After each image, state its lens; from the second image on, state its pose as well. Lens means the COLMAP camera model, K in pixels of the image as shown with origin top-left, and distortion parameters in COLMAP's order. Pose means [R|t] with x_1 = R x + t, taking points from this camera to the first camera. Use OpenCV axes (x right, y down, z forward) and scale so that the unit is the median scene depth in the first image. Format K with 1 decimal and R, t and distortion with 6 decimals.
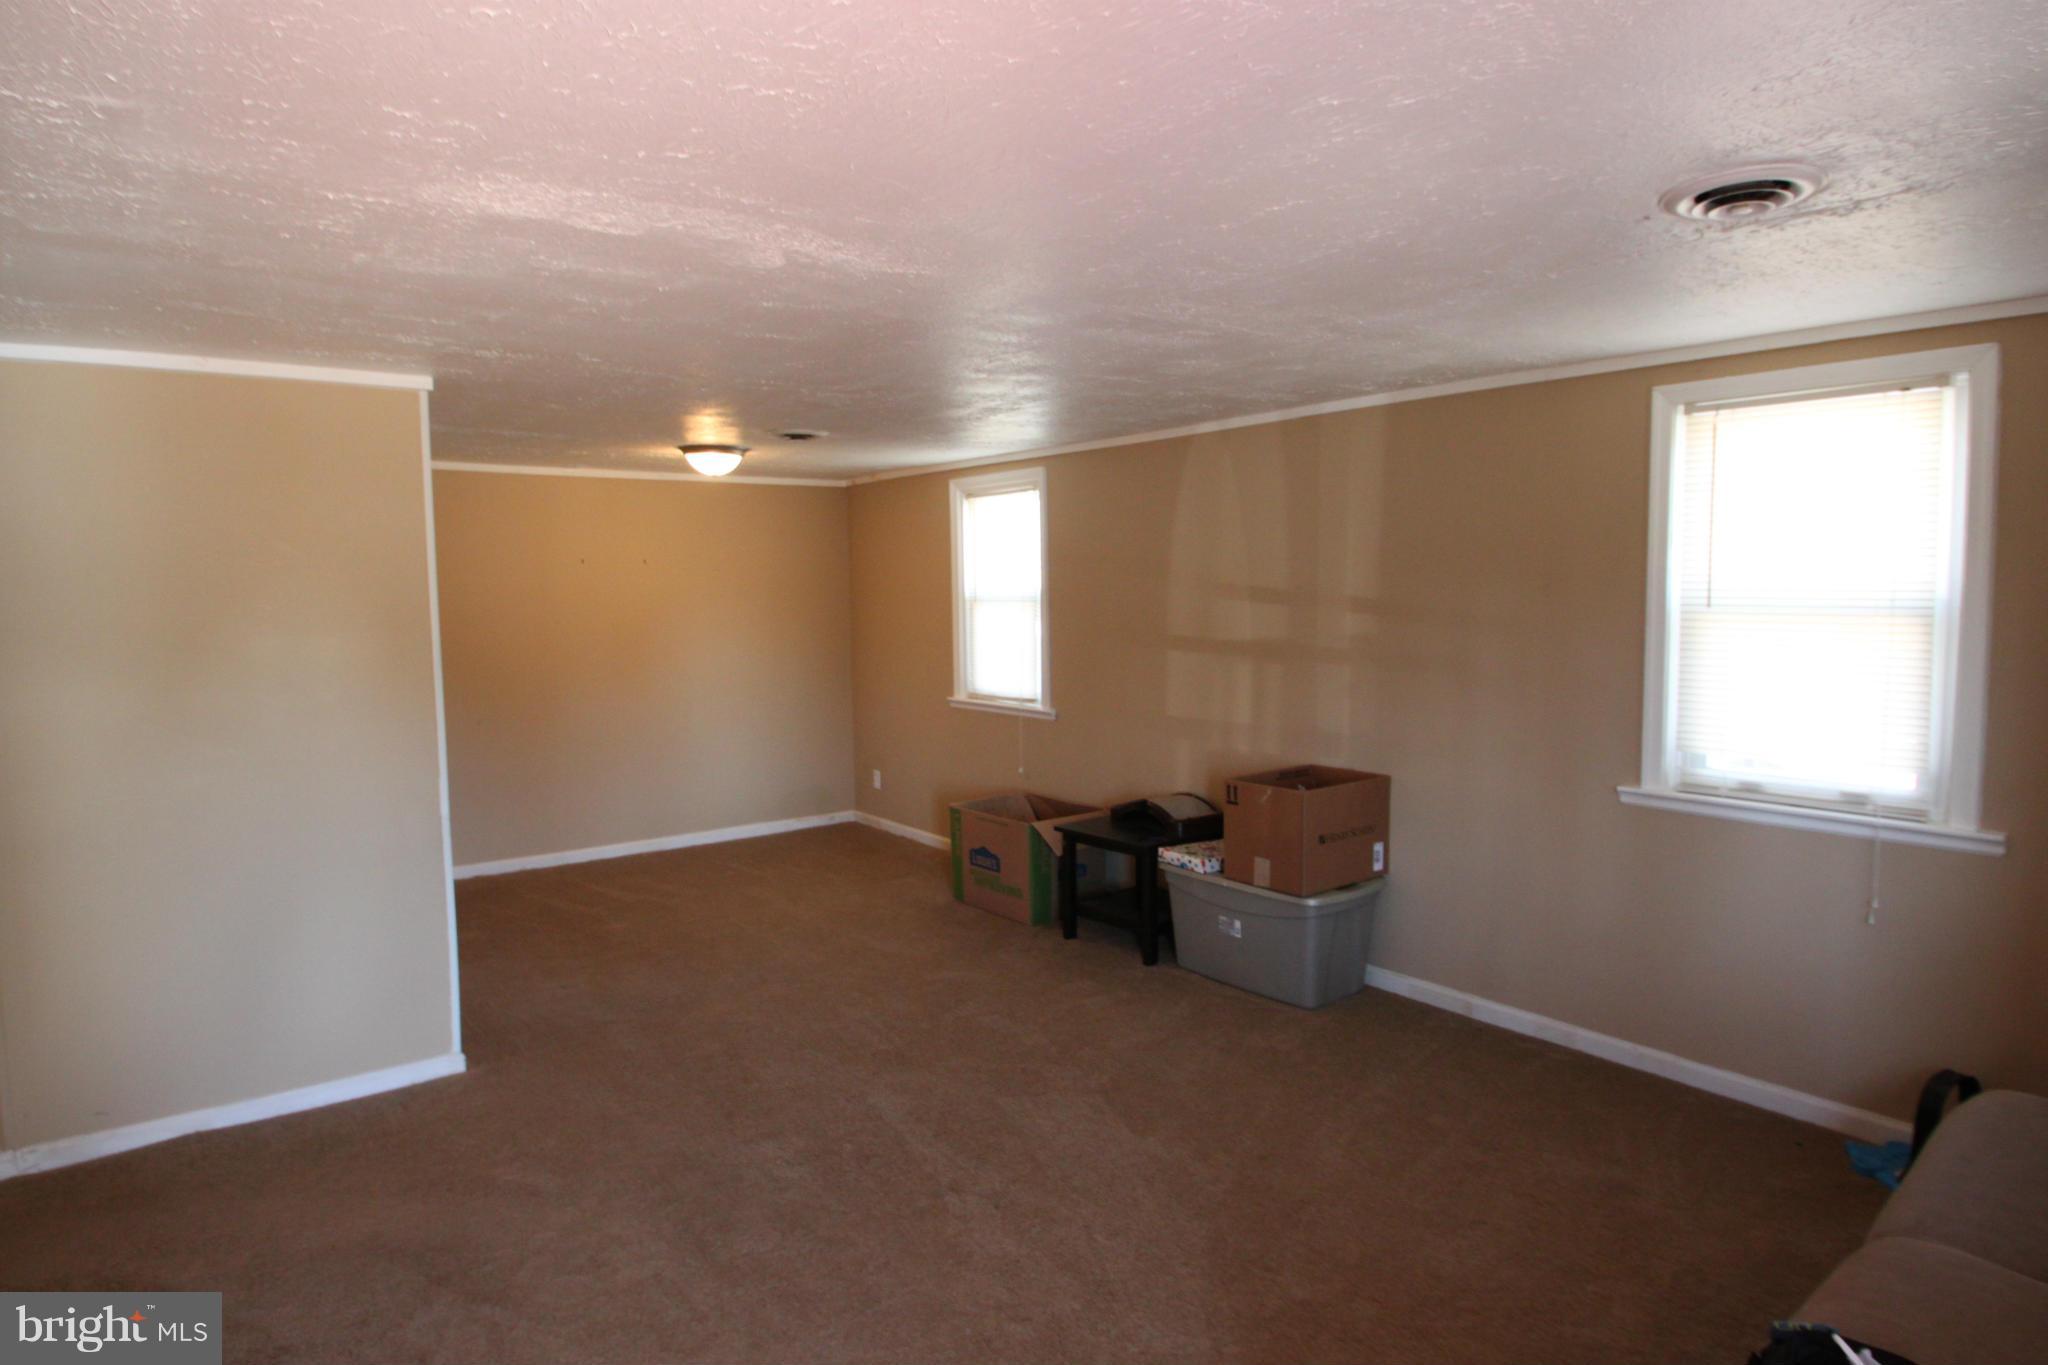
lens RADIAL K [[1164.4, 0, 1006.5], [0, 1164.4, 675.6], [0, 0, 1]] dist [-0.014664, -0.002585]
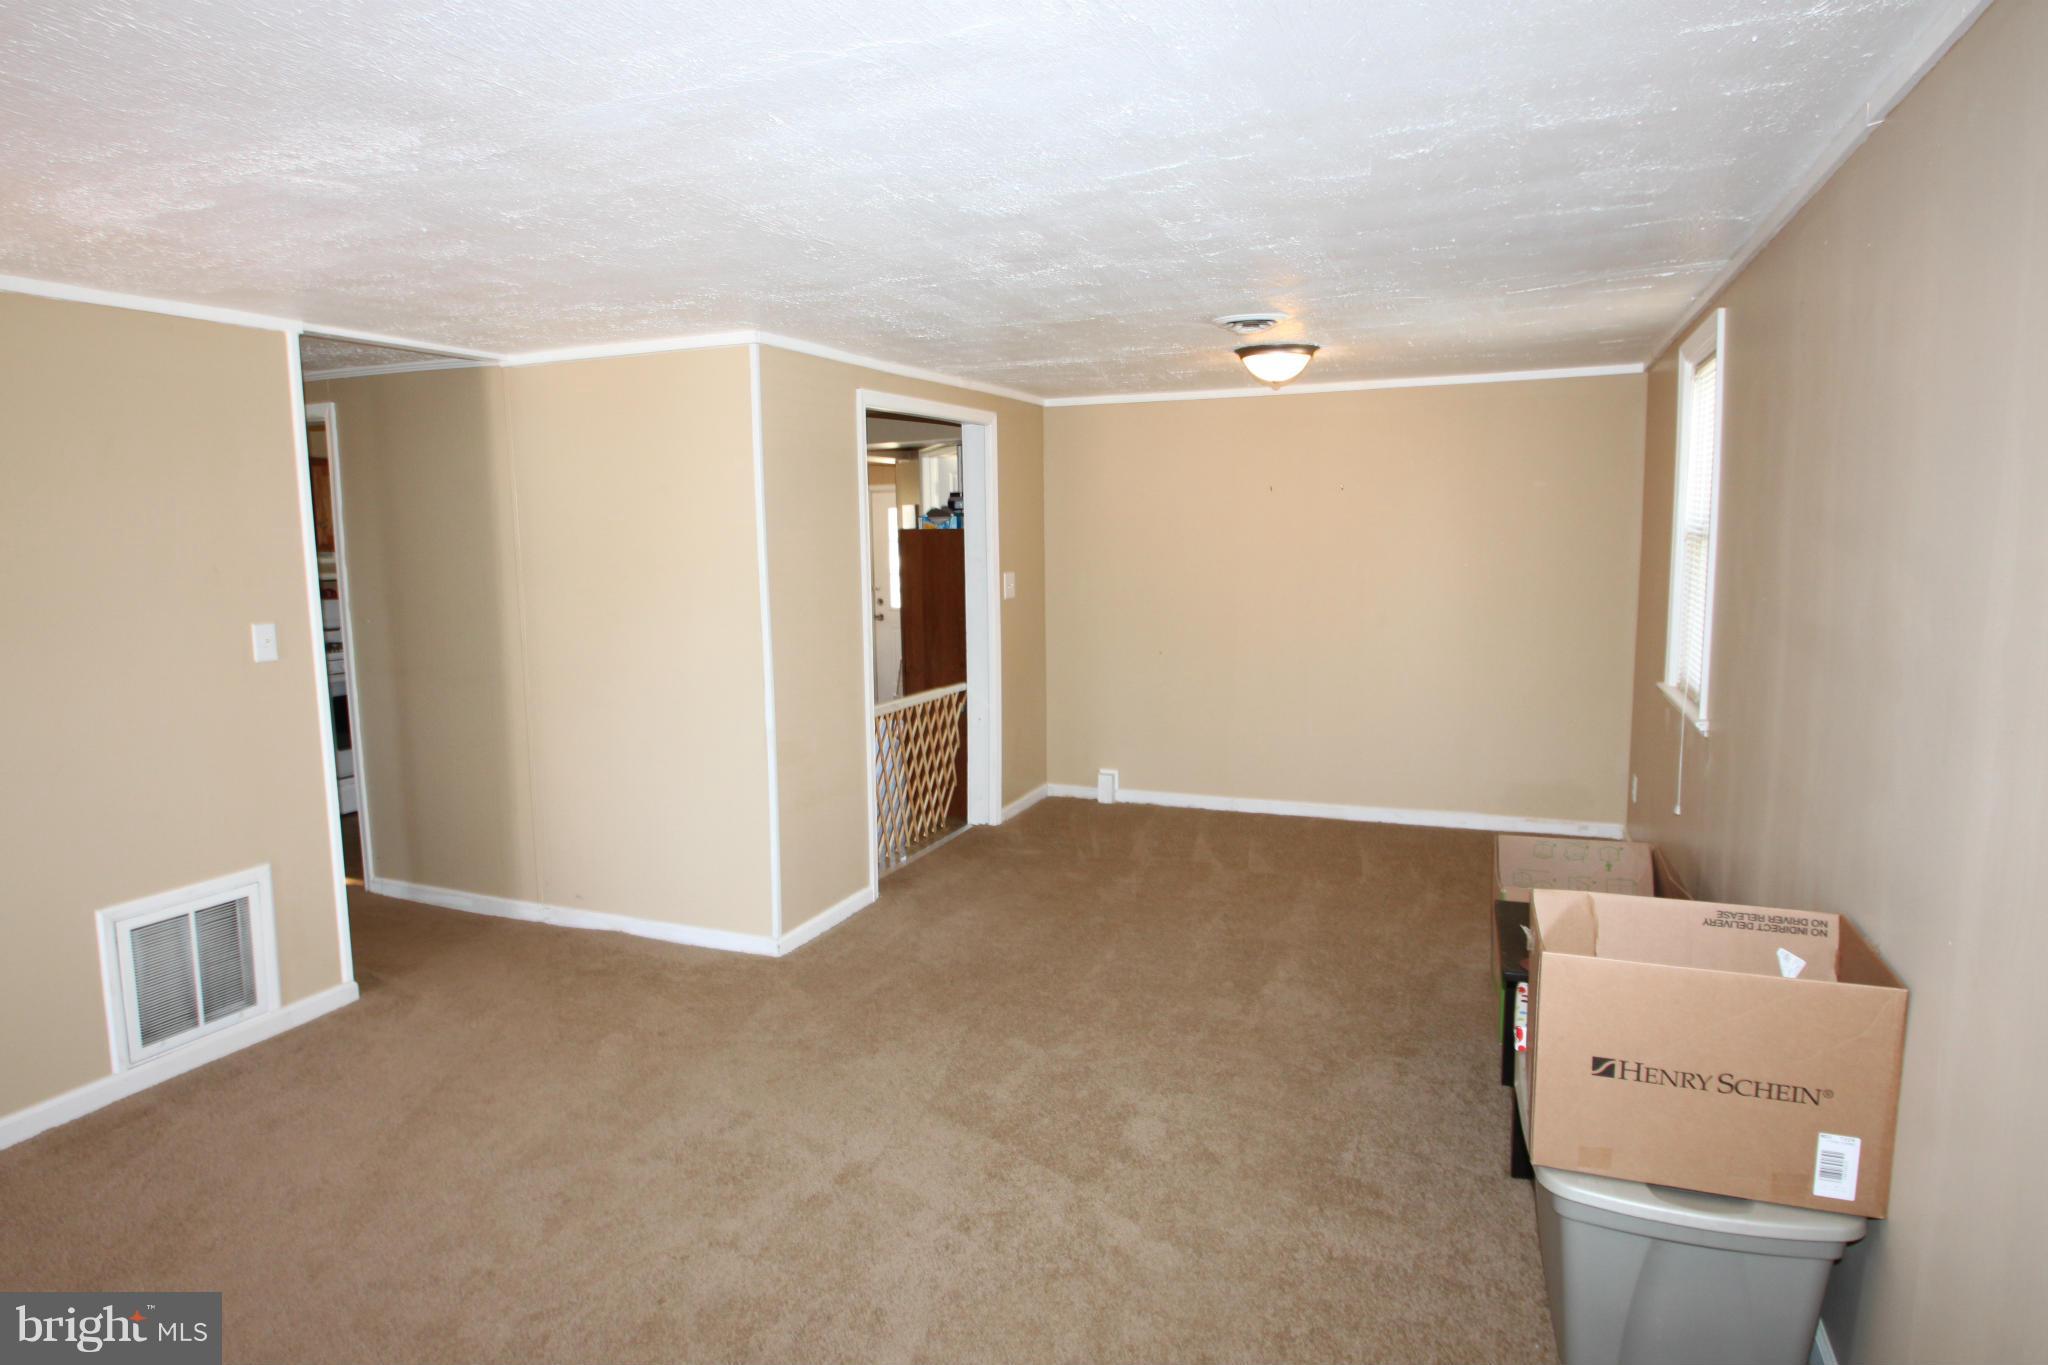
lens RADIAL K [[1164.4, 0, 1018.2], [0, 1164.4, 689.6], [0, 0, 1]] dist [-0.014664, -0.002585]
pose [[0.510385, 0.120605, -0.851447, 0.501529], [-0.054270, 0.992660, 0.108076, -0.043298], [0.858232, -0.008953, 0.513185, 0.536731]]
